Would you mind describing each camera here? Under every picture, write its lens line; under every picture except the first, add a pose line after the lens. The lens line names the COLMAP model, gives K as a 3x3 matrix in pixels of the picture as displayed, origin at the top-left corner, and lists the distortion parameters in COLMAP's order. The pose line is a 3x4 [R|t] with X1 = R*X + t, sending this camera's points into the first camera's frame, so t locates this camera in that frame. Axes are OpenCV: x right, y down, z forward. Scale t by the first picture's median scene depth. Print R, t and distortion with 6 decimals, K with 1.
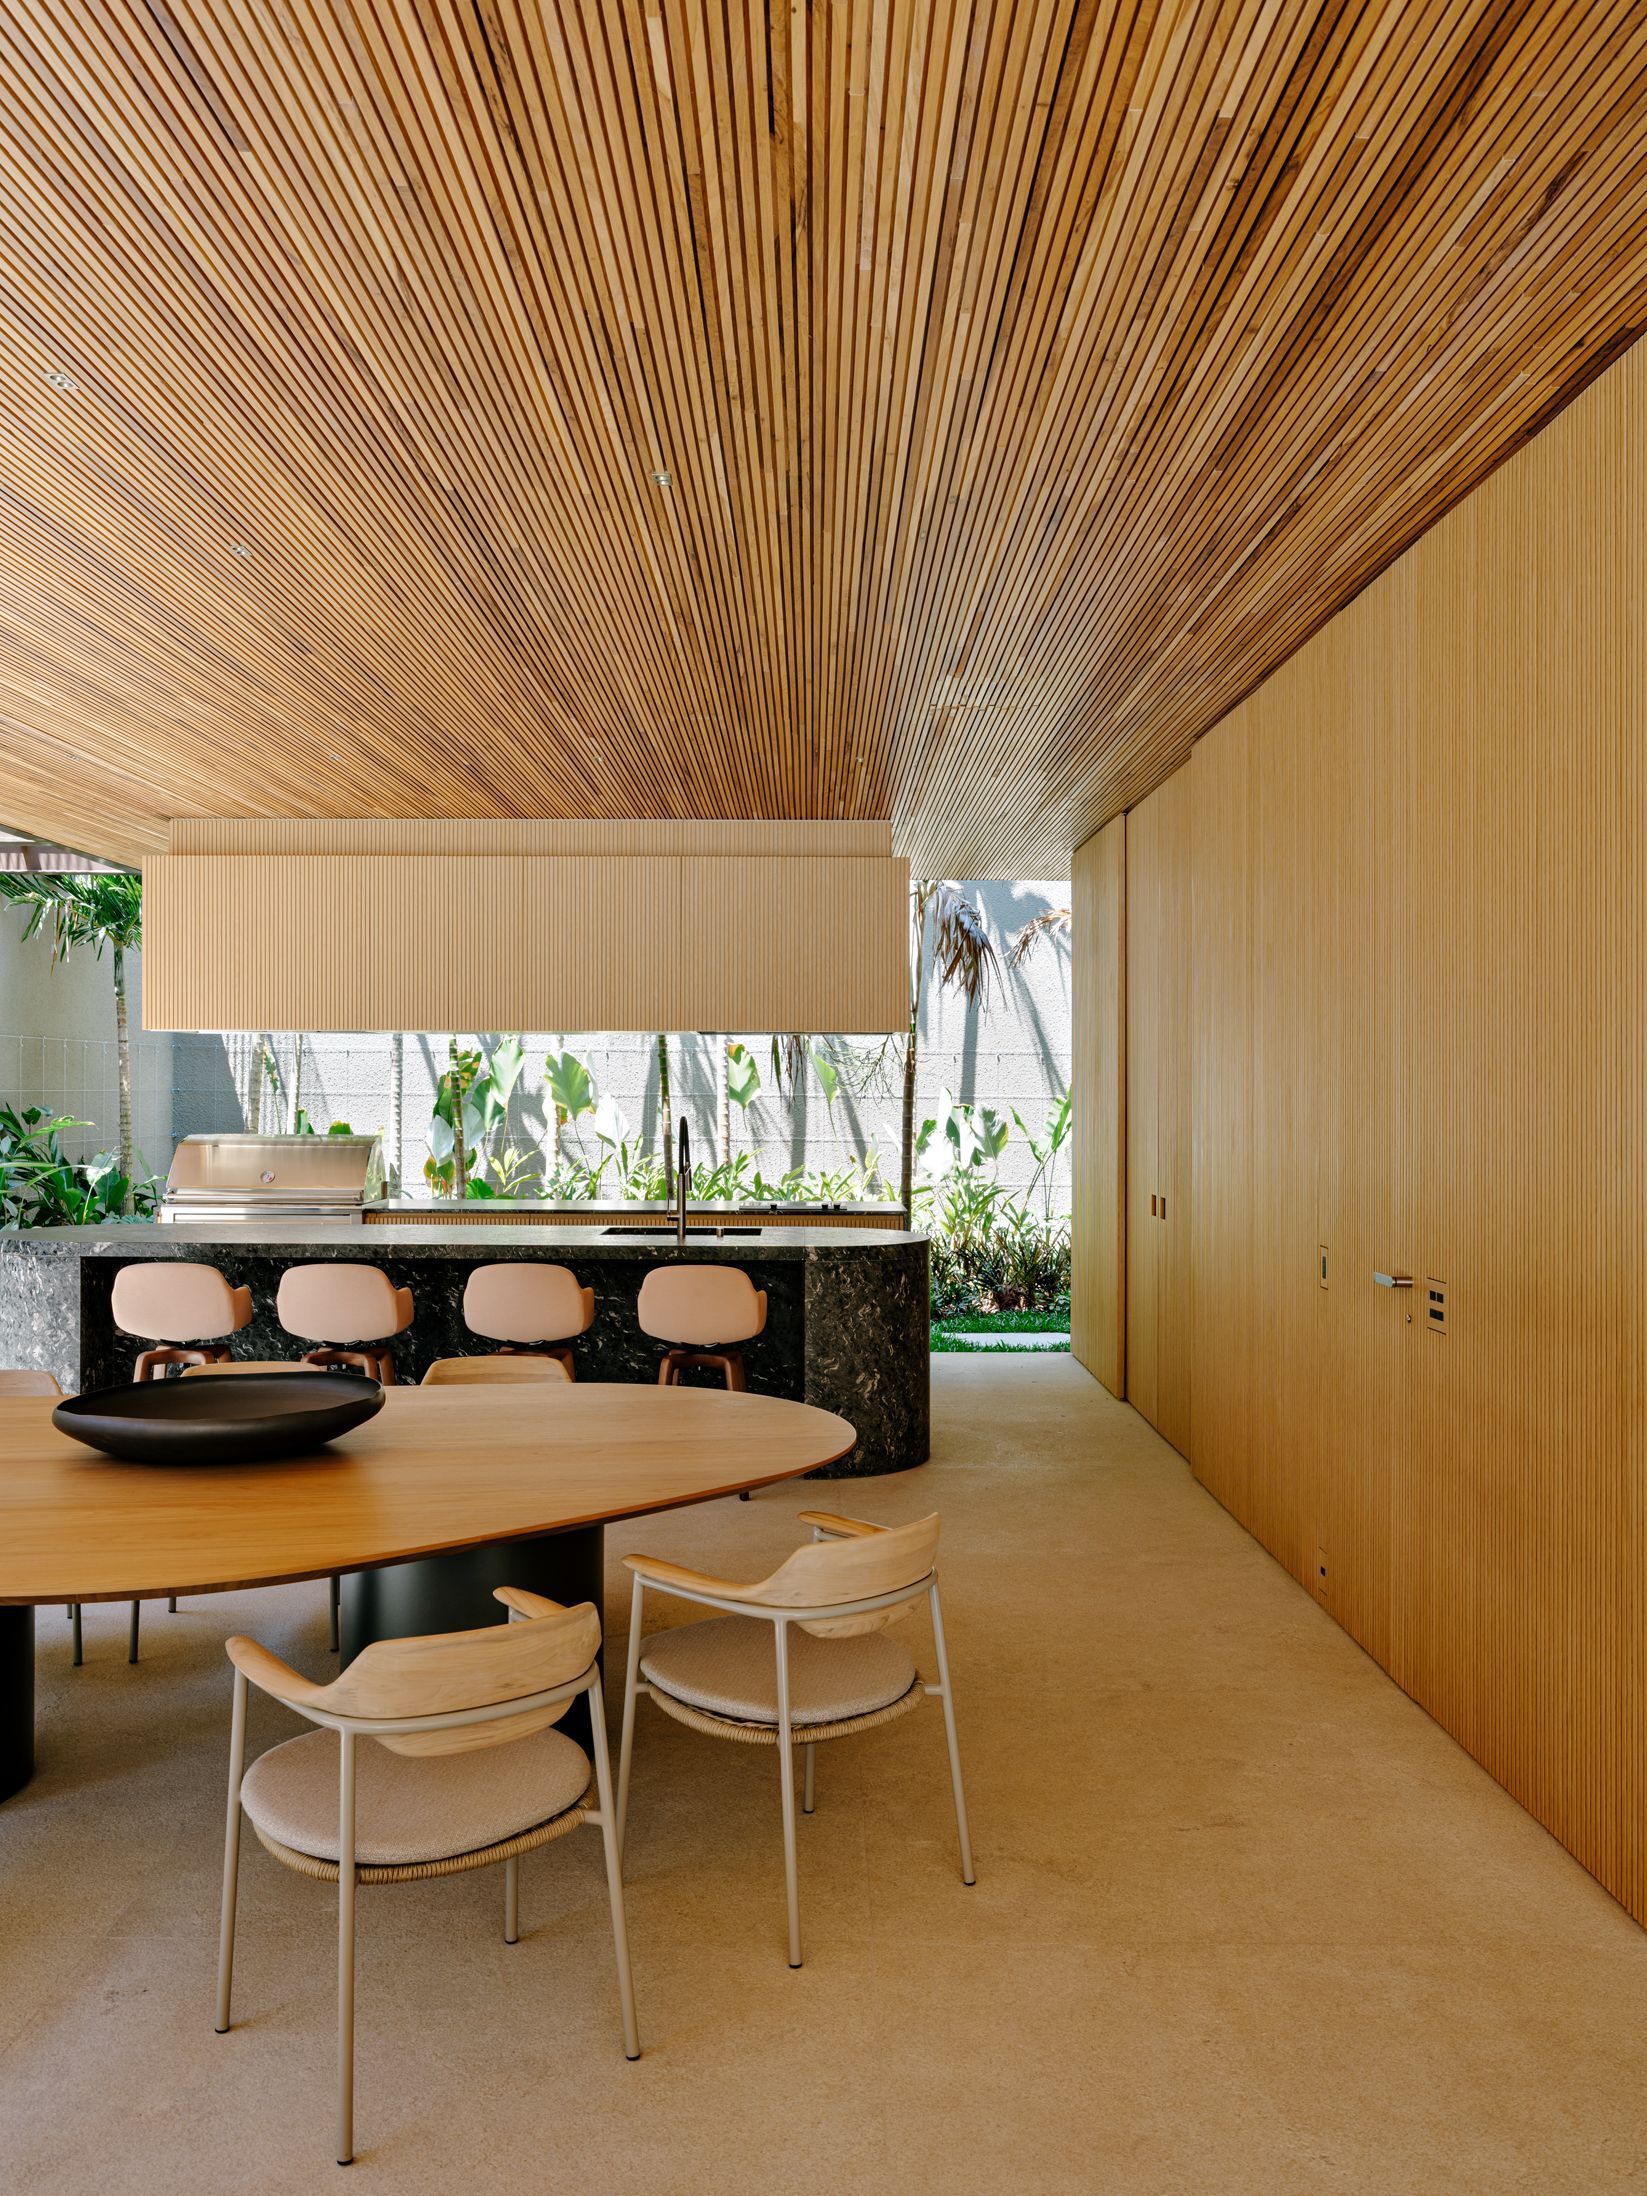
lens RADIAL K [[1845.1, 0, 823.0], [0, 1845.1, 1104.0], [0, 0, 1]] dist [-0.008442, 0.010526]
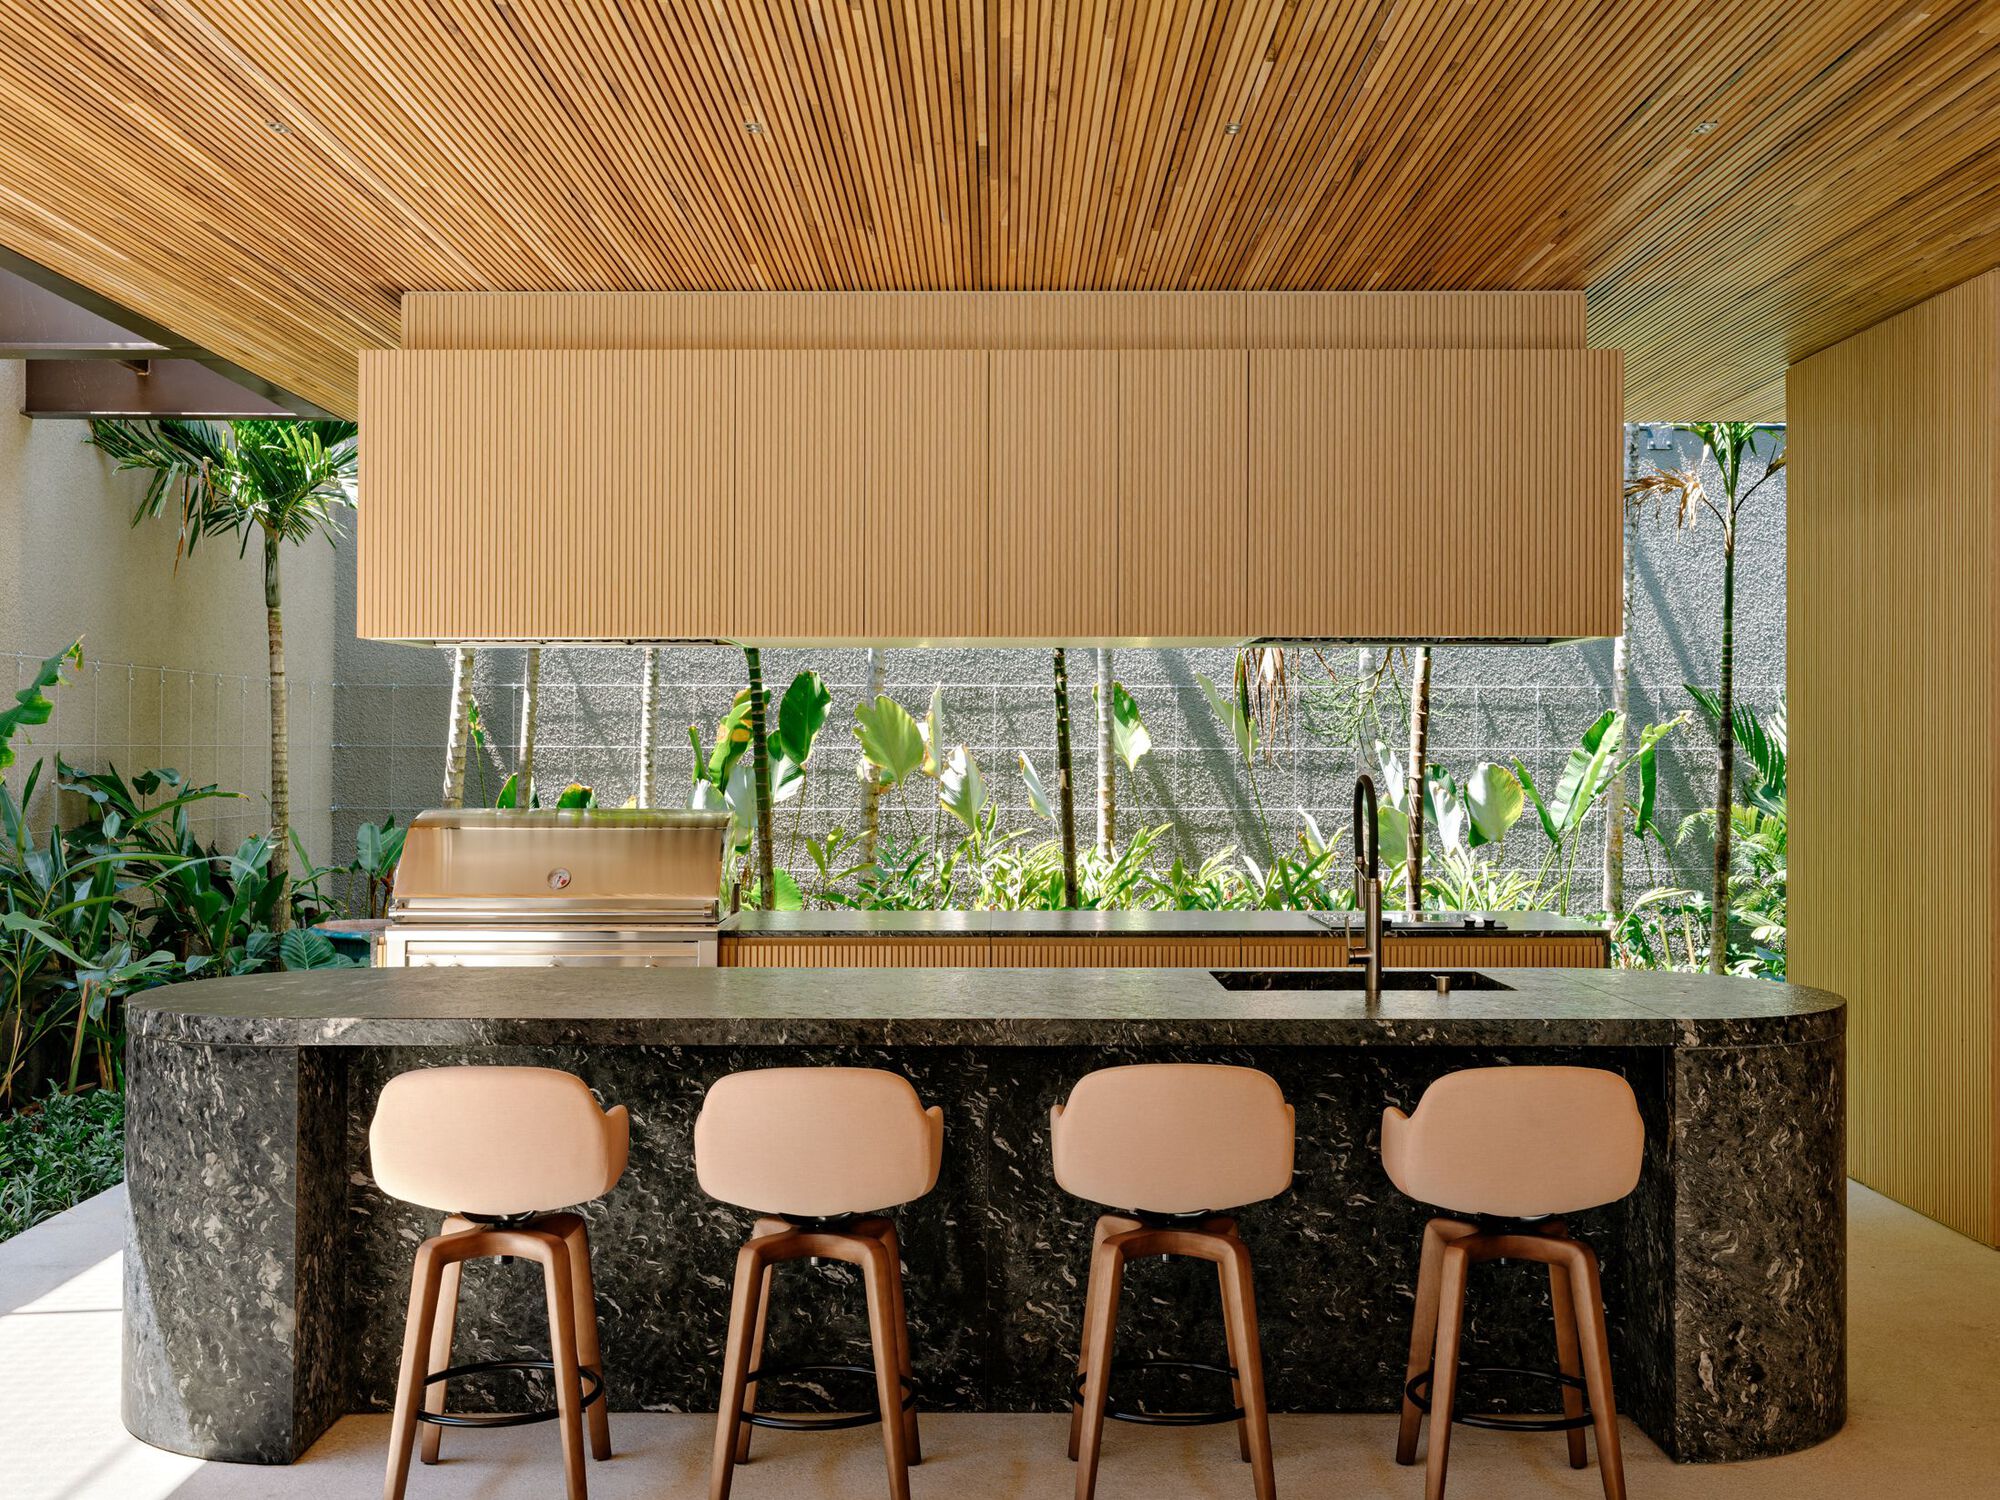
lens RADIAL K [[2116.4, 0, 1027.4], [0, 2116.4, 721.4], [0, 0, 1]] dist [0.006343, 0.000000]
pose [[0.999976, -0.003507, 0.005955, -0.195203], [0.003638, 0.999748, -0.022164, 0.004713], [-0.005876, 0.022186, 0.999737, 0.387958]]
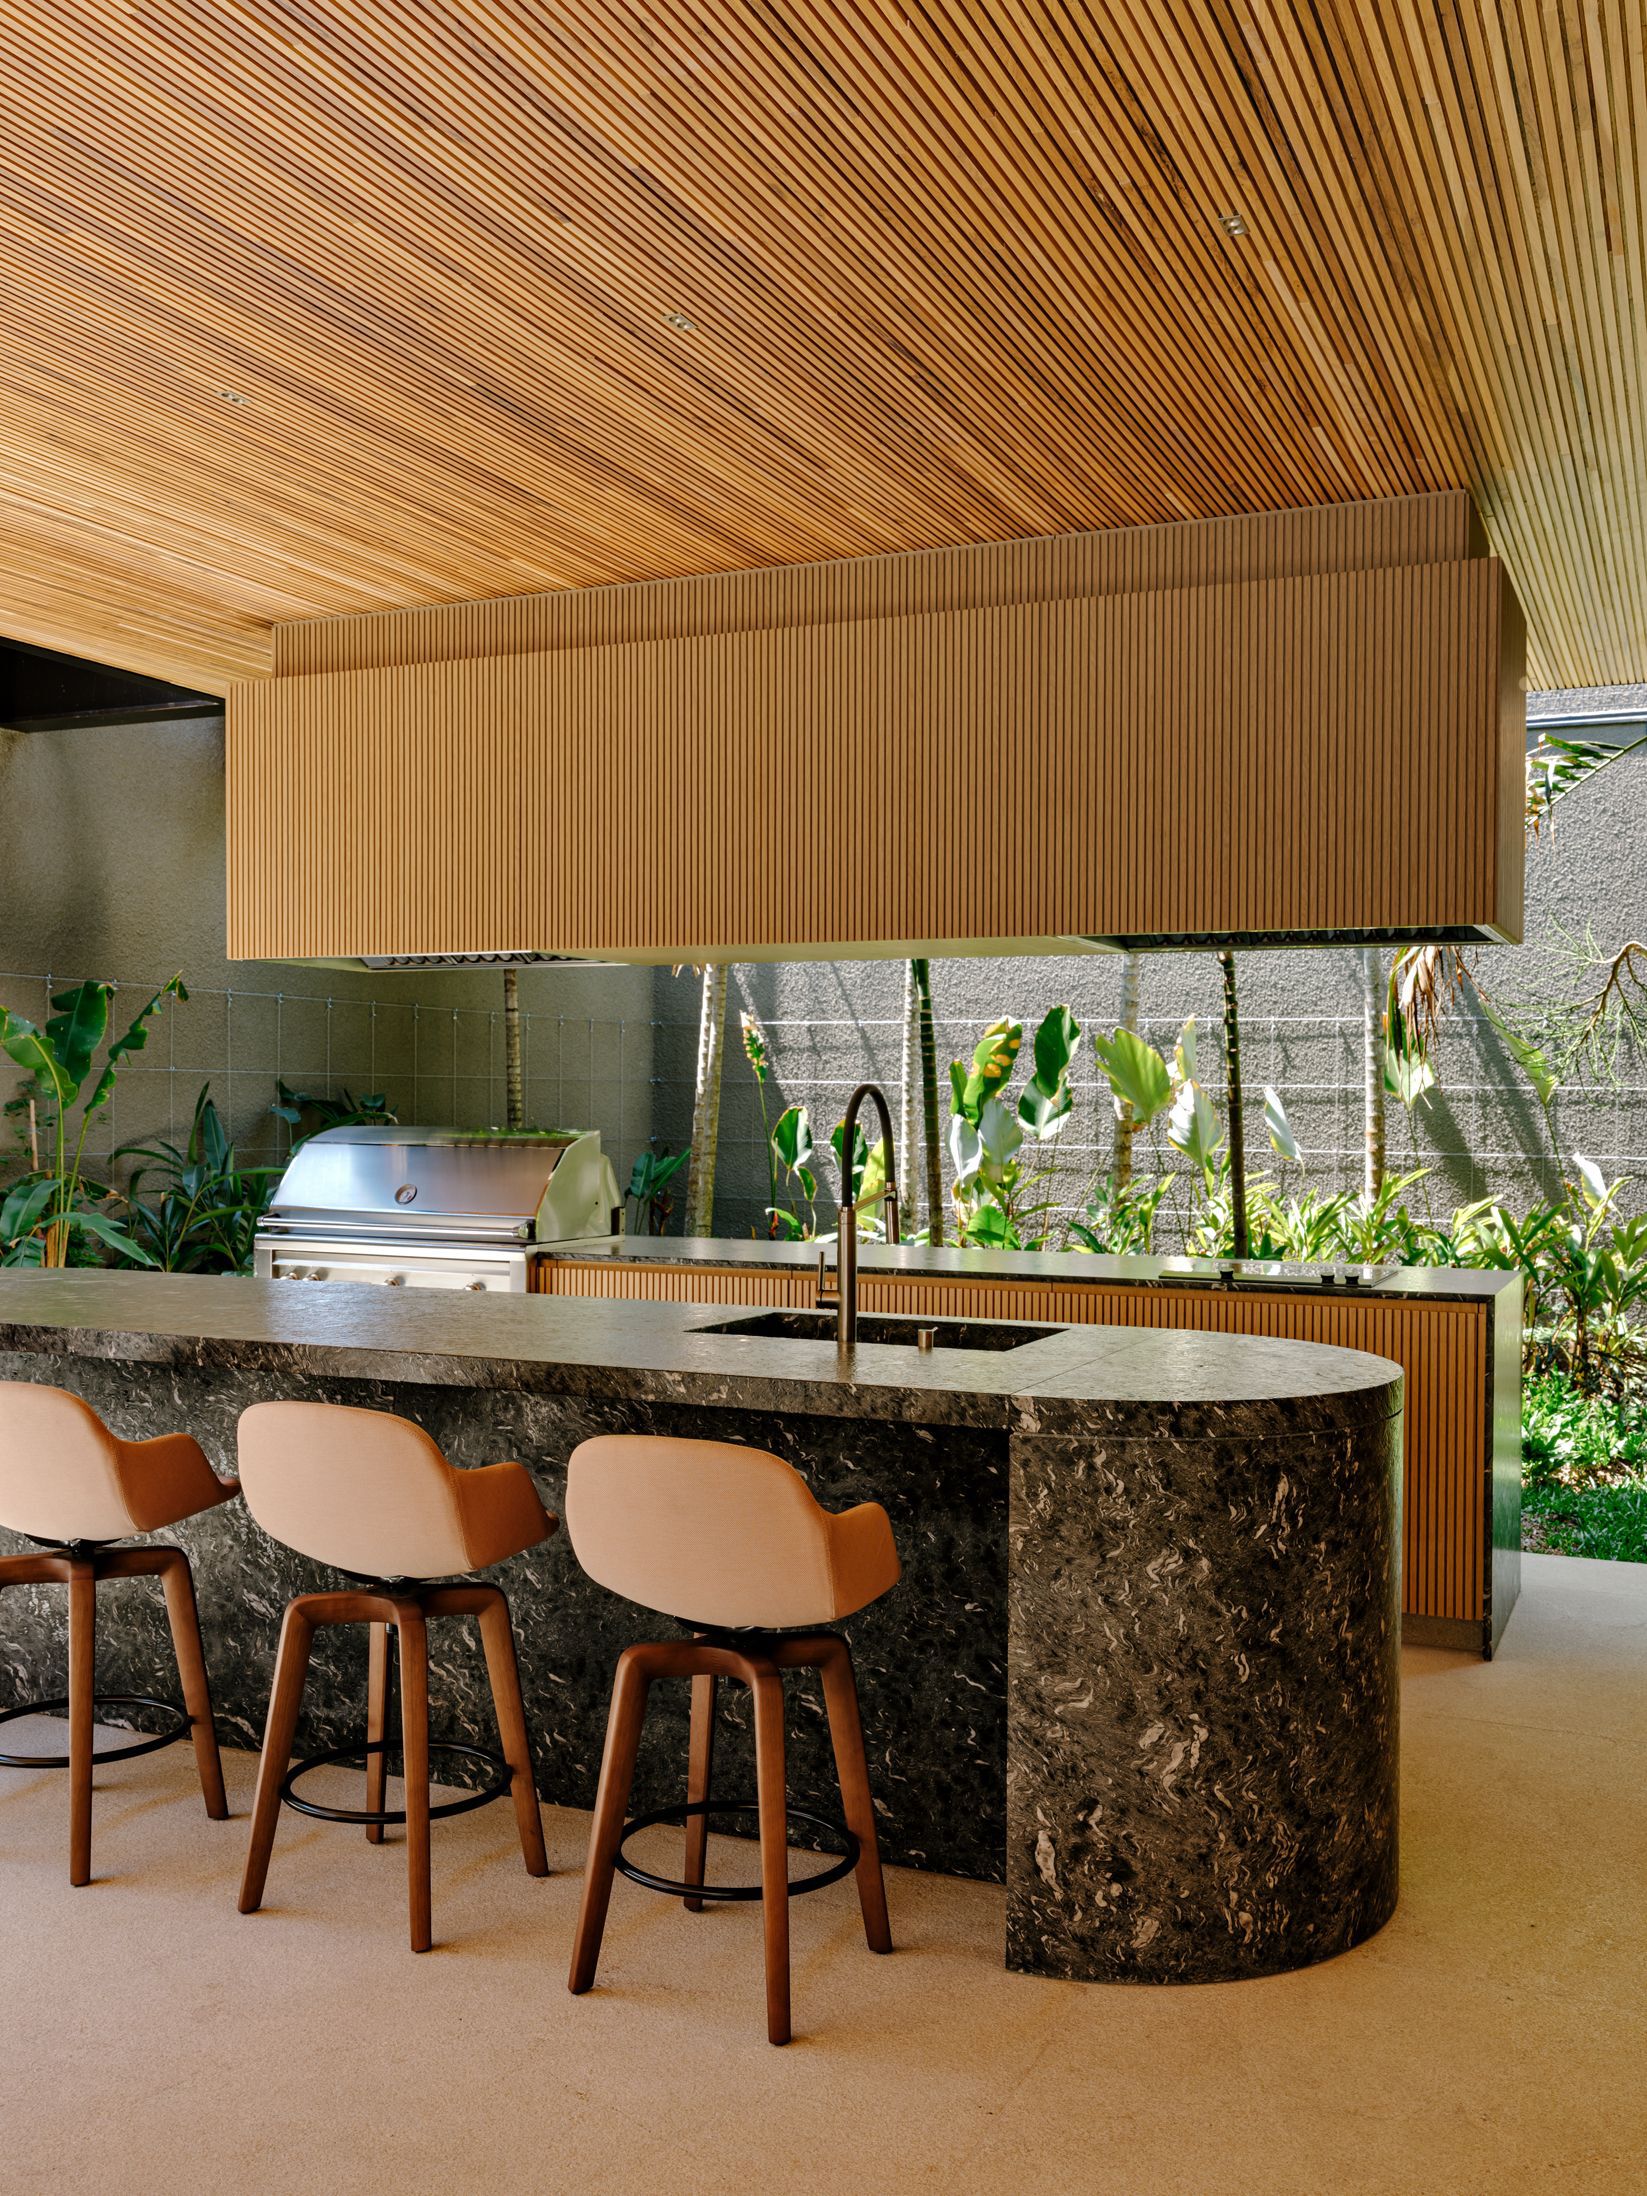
lens RADIAL K [[2027.9, 0, 817.8], [0, 2027.9, 1123.1], [0, 0, 1]] dist [0.007281, 0.000000]
pose [[0.912186, 0.008586, -0.409687, 0.131313], [-0.008313, 0.999962, 0.002447, 0.016633], [0.409693, 0.001174, 0.912223, 0.568782]]
